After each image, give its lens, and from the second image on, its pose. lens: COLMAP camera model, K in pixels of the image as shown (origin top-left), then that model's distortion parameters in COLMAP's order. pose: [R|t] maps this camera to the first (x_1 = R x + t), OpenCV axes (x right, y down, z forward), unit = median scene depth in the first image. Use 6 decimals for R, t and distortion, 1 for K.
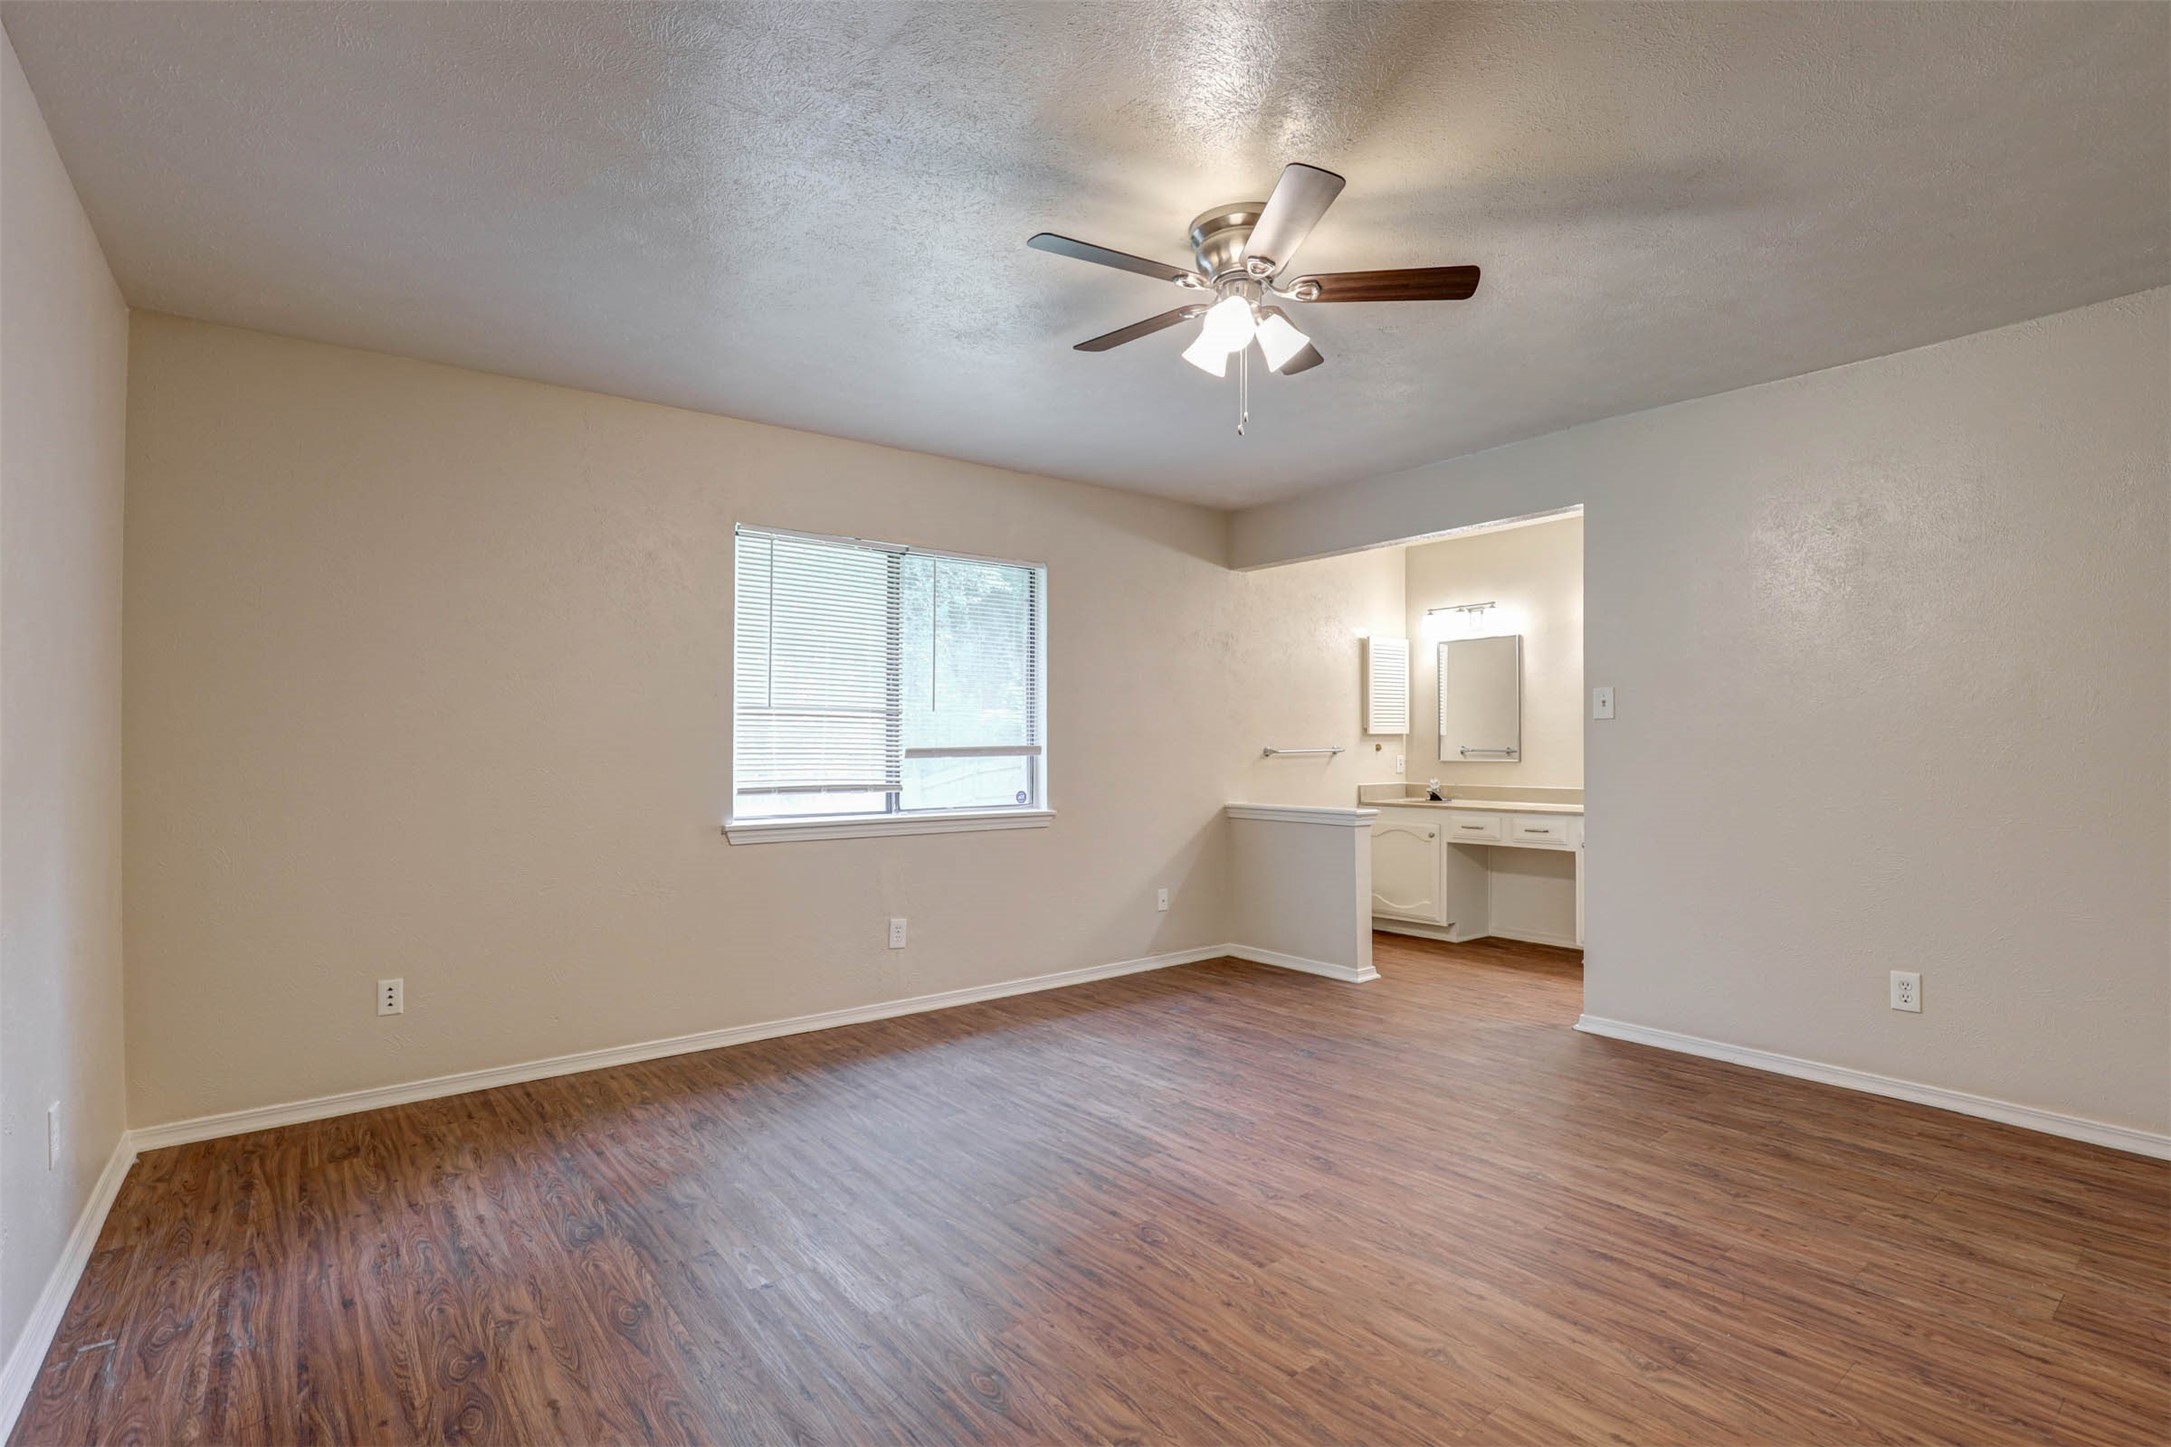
lens RADIAL K [[1007.7, 0, 1107.1], [0, 1007.7, 737.3], [0, 0, 1]] dist [-0.028119, 0.003077]
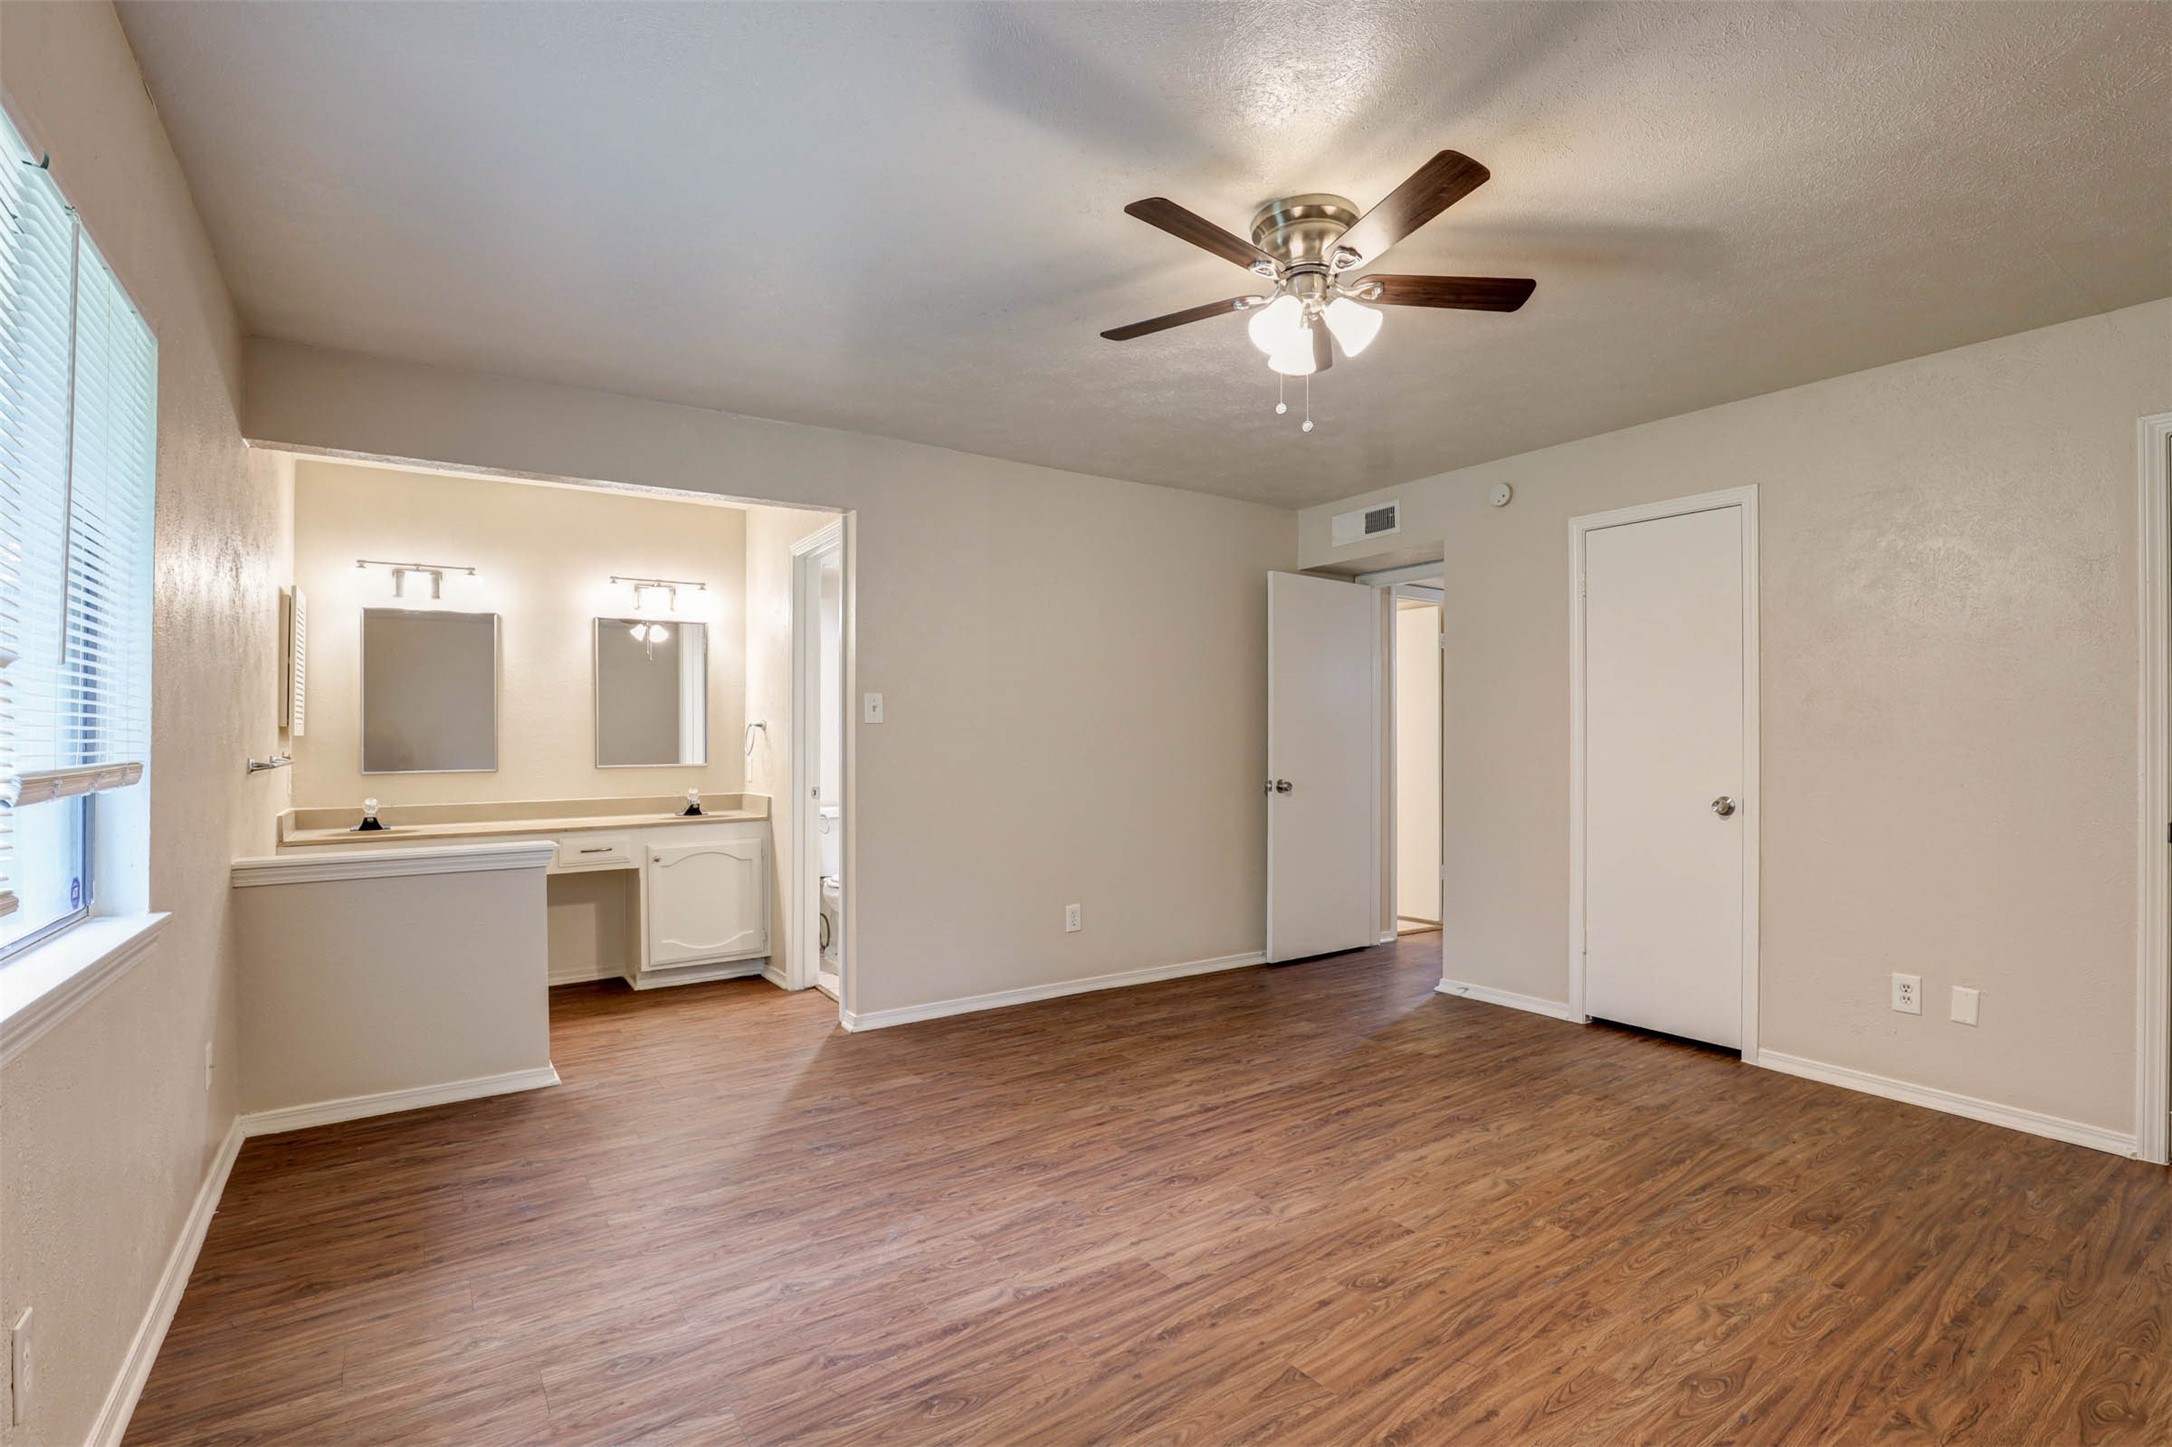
lens RADIAL K [[1008.1, 0, 1080.9], [0, 1008.1, 733.5], [0, 0, 1]] dist [-0.028119, 0.003077]
pose [[0.083596, 0.007524, 0.996471, -0.778134], [-0.001722, 0.999971, -0.007406, -0.001647], [-0.996498, -0.001096, 0.083606, 1.028805]]
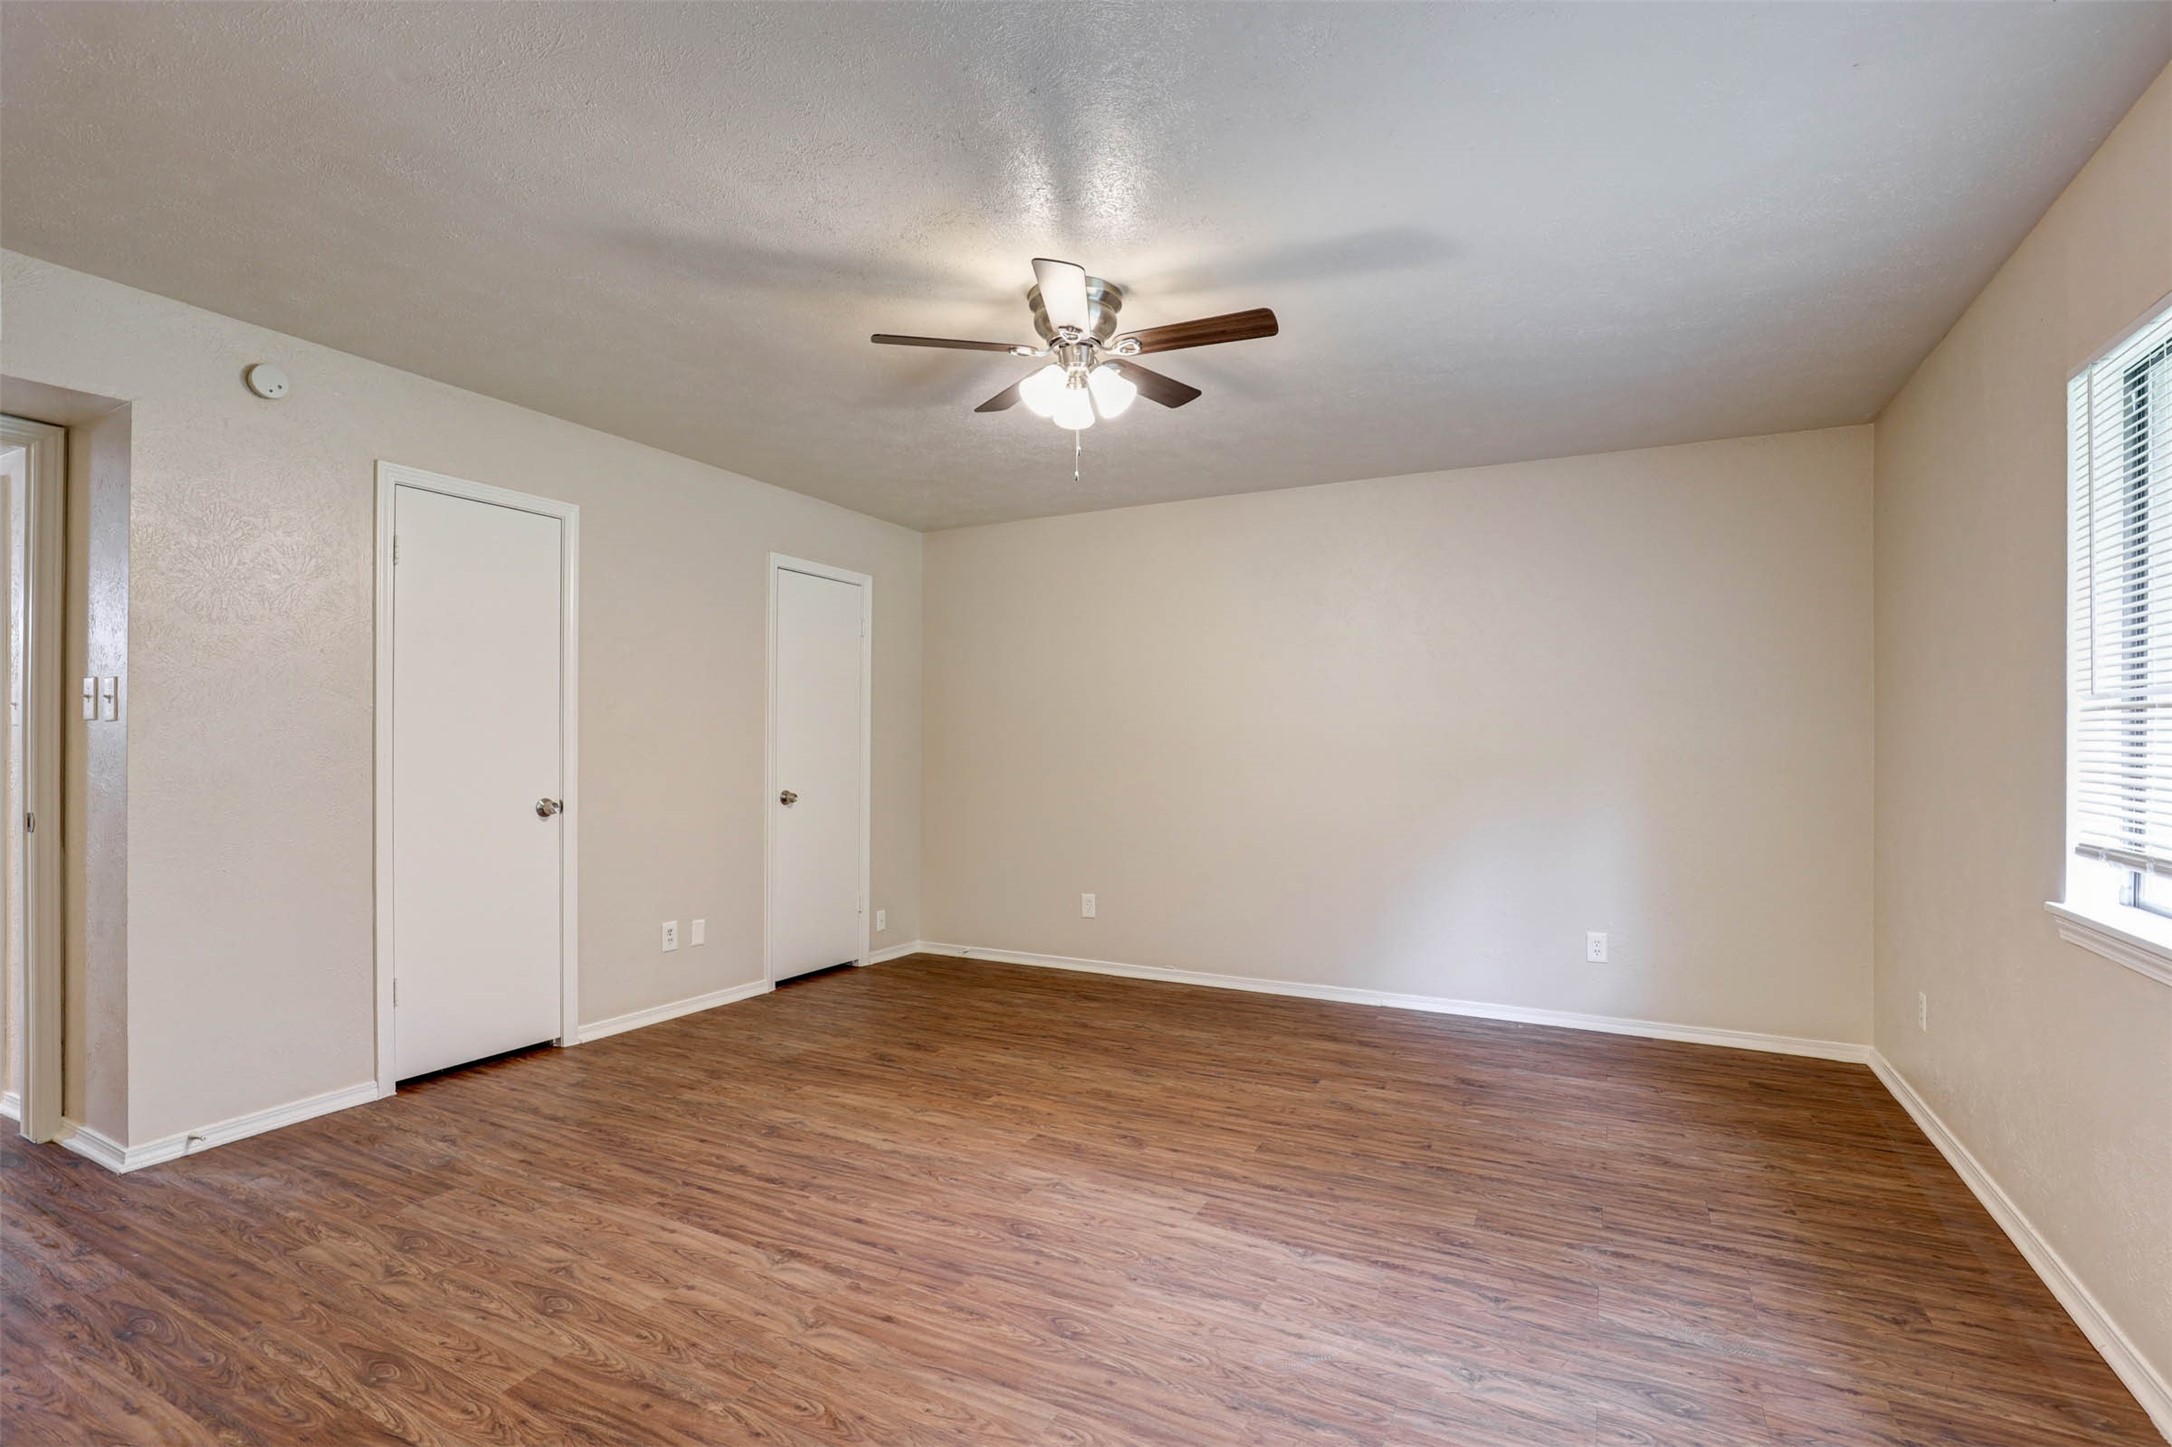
lens RADIAL K [[1008.1, 0, 1089.4], [0, 1008.1, 728.1], [0, 0, 1]] dist [-0.028119, 0.003077]
pose [[-0.916404, -0.009607, -0.400139, 0.524215], [-0.003294, 0.999859, -0.016461, -0.003886], [0.400241, -0.013766, -0.916306, 1.860702]]
